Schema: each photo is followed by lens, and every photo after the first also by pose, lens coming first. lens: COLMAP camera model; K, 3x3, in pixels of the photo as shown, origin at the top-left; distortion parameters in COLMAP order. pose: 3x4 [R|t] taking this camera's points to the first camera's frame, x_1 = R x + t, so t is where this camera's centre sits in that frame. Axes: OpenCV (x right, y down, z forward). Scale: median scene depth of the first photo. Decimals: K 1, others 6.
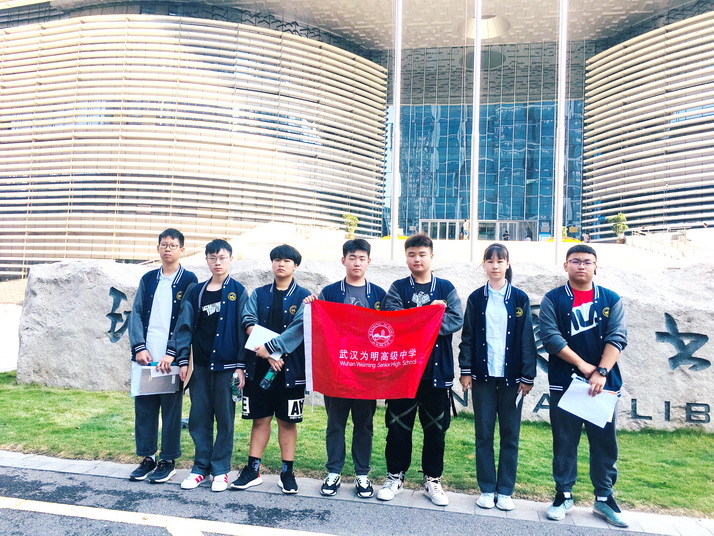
lens RADIAL K [[601.0, 0, 357.0], [0, 601.0, 268.0], [0, 0, 1]] dist [0.069959, -0.093711]
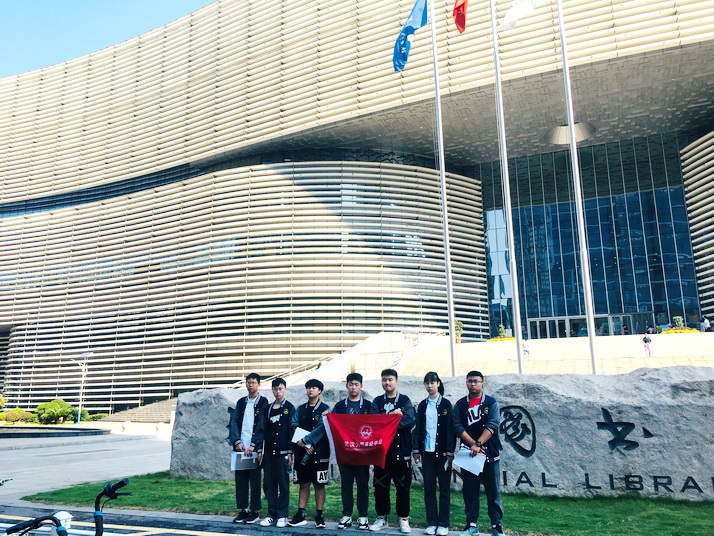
lens RADIAL K [[601.0, 0, 357.0], [0, 601.0, 268.0], [0, 0, 1]] dist [0.069959, -0.093711]
pose [[0.977317, -0.092316, -0.190600, 0.278722], [0.058488, 0.982645, -0.176036, -0.030456], [0.203543, 0.160895, 0.965755, -0.543115]]
